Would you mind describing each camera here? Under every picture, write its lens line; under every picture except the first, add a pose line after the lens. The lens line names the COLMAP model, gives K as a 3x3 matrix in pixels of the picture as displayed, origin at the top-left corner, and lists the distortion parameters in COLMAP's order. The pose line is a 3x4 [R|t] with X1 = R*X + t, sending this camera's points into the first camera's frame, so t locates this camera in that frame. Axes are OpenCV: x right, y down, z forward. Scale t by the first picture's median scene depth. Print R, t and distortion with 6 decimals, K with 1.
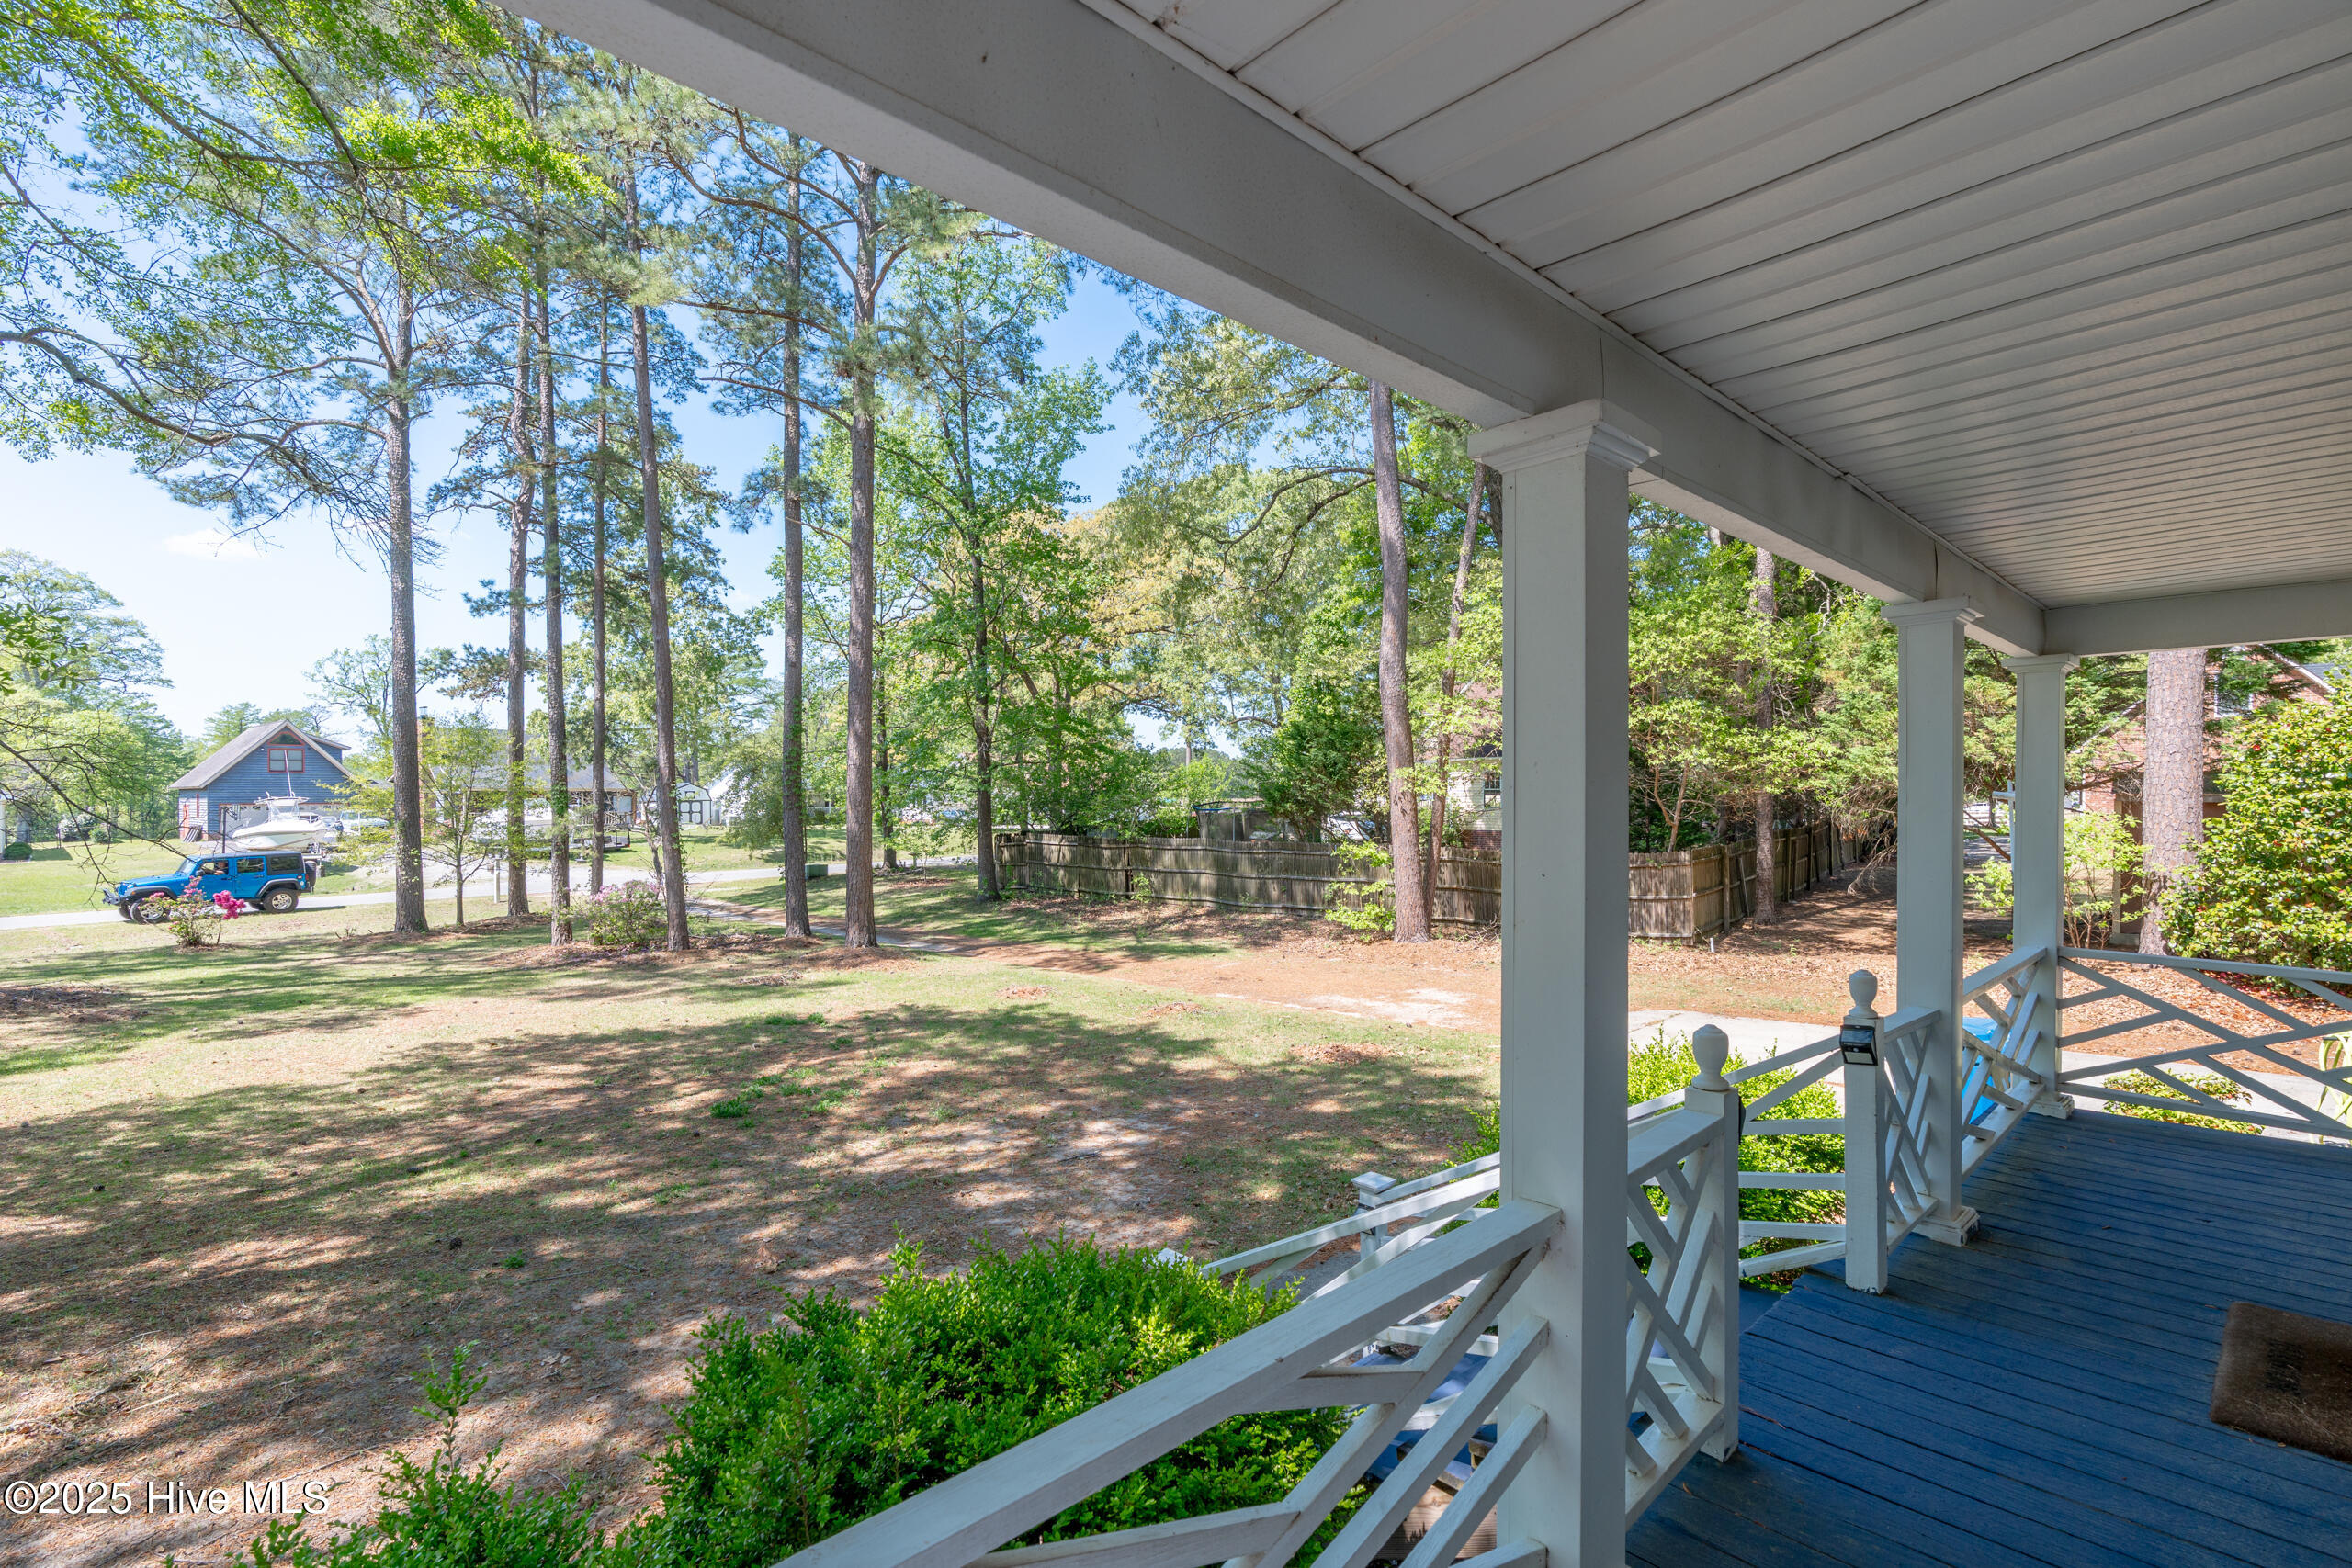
lens RADIAL K [[1061.6, 0, 1170.3], [0, 1061.6, 779.8], [0, 0, 1]] dist [-0.010193, 0.001356]
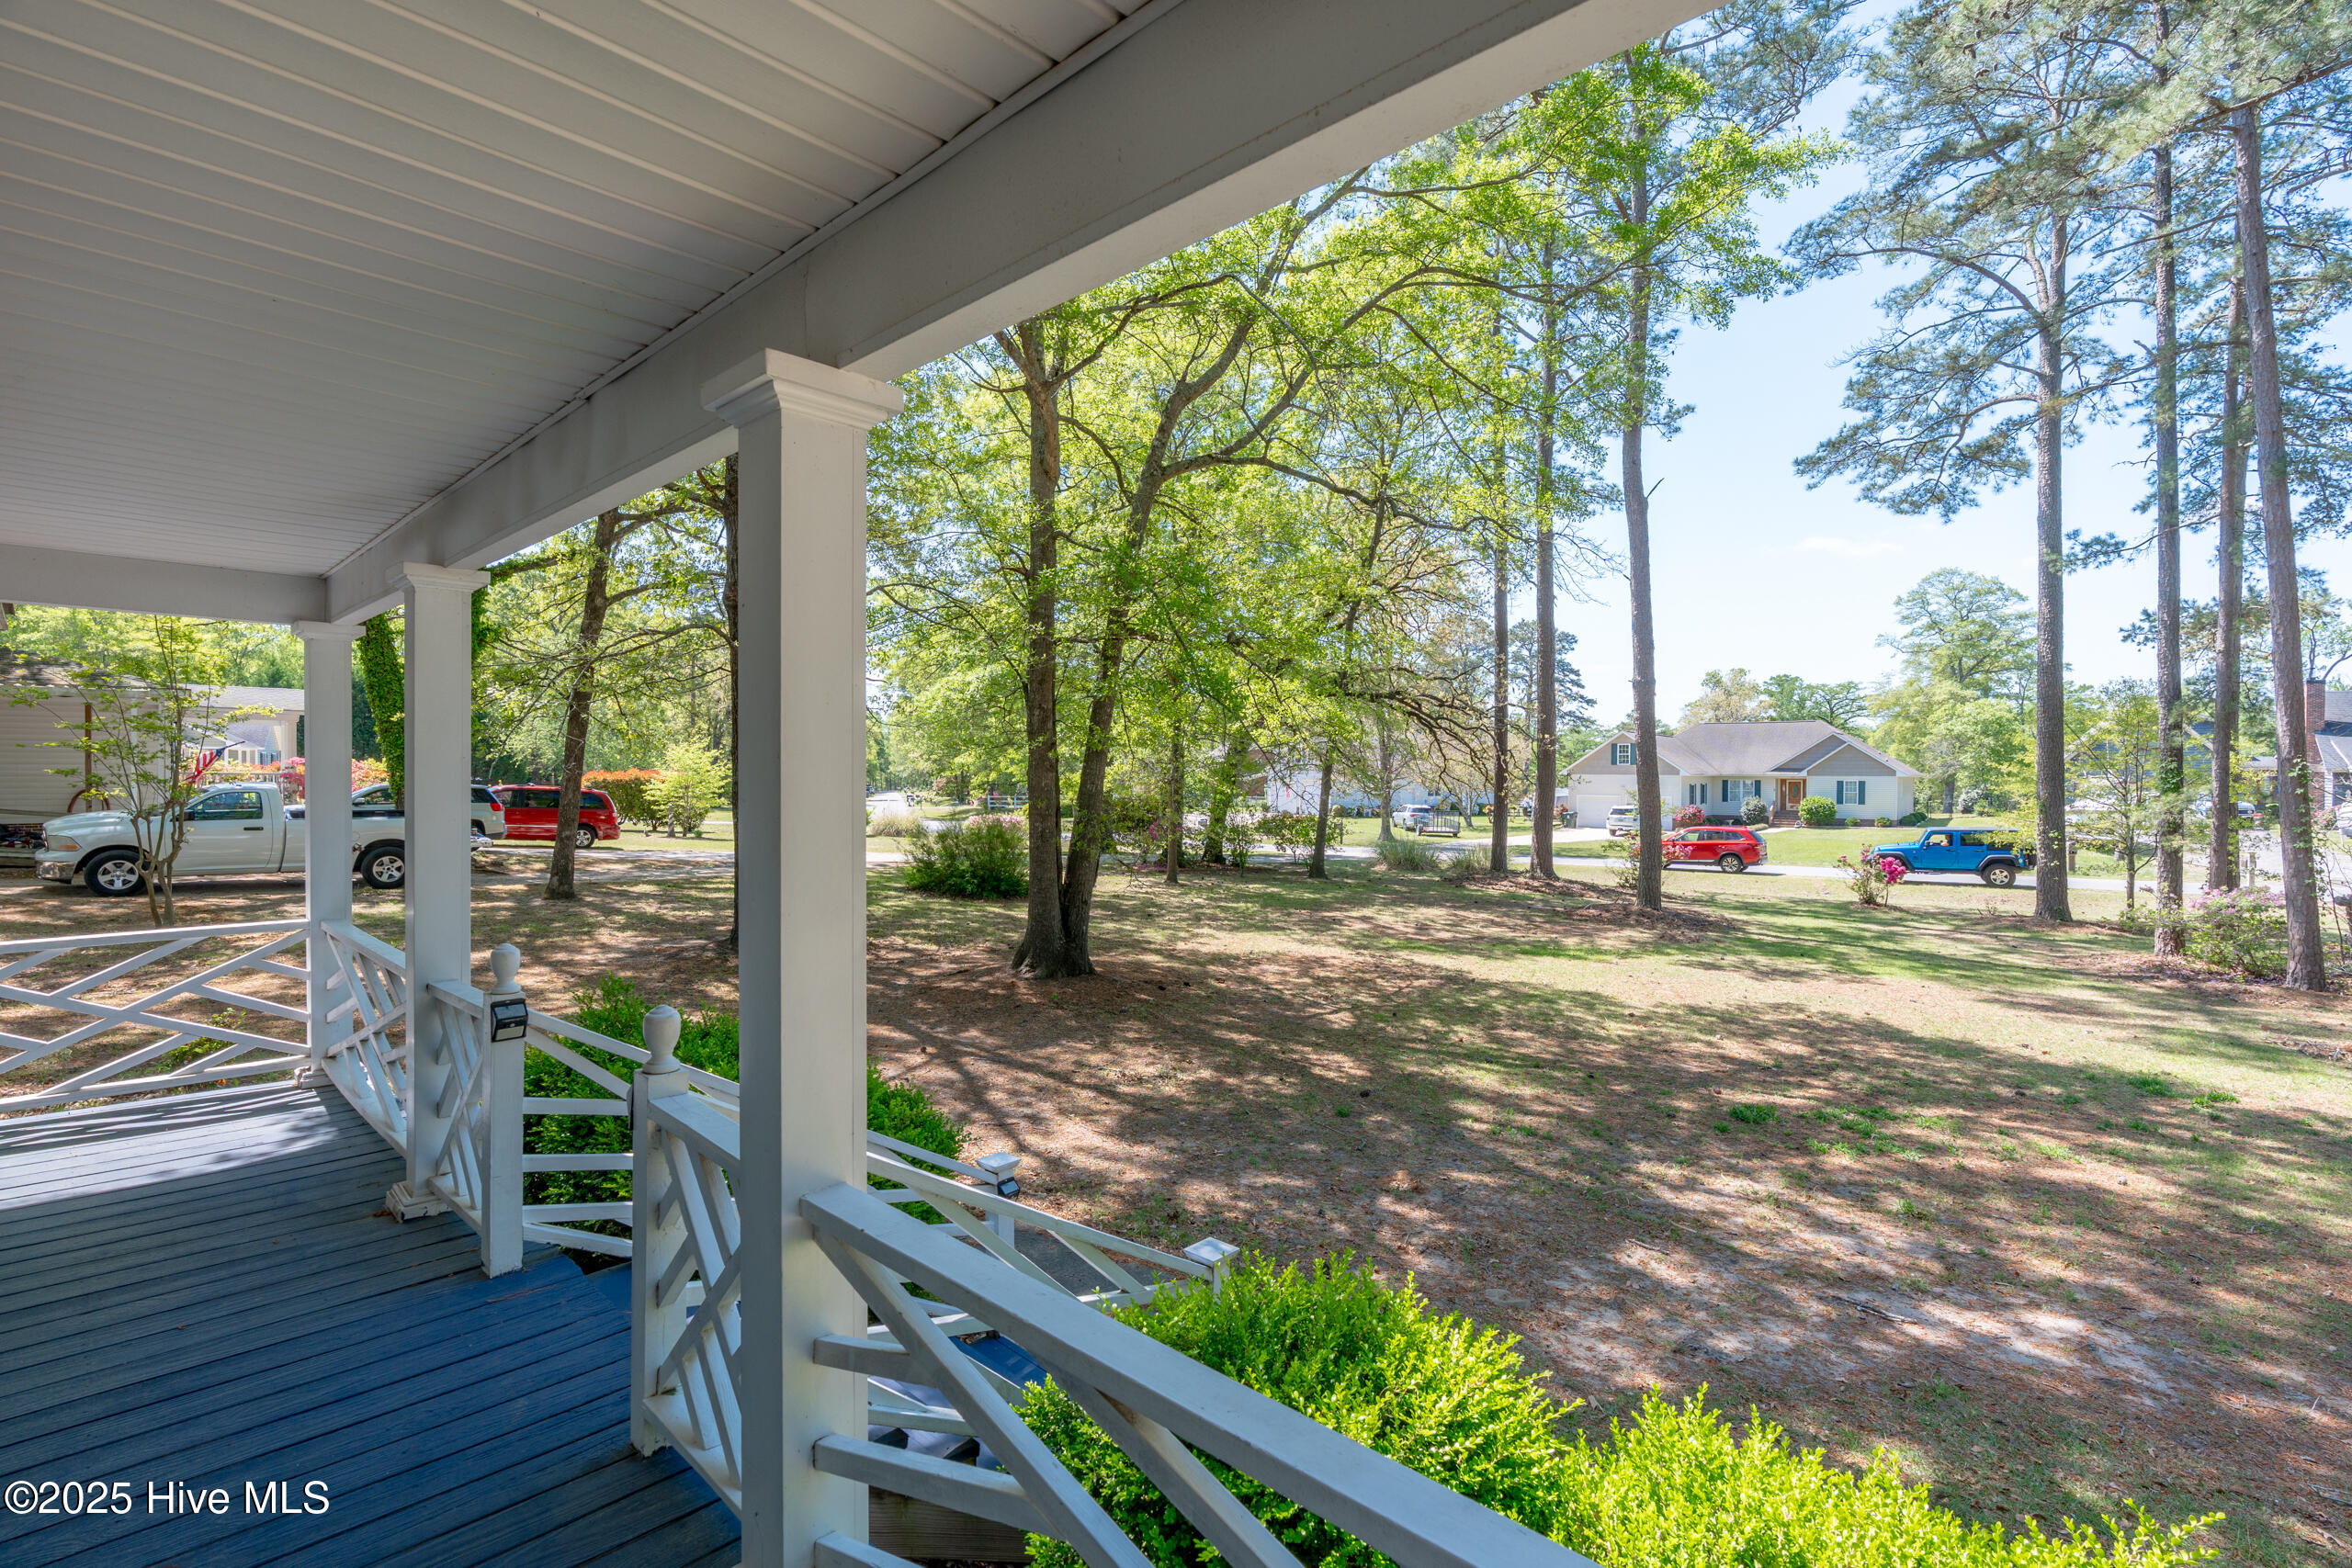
lens RADIAL K [[1061.6, 0, 1170.8], [0, 1061.6, 788.0], [0, 0, 1]] dist [-0.010193, 0.001356]
pose [[0.075874, 0.017002, -0.996972, 0.508018], [0.010418, 0.999787, 0.017843, 0.006989], [0.997063, -0.011740, 0.075681, 0.476675]]
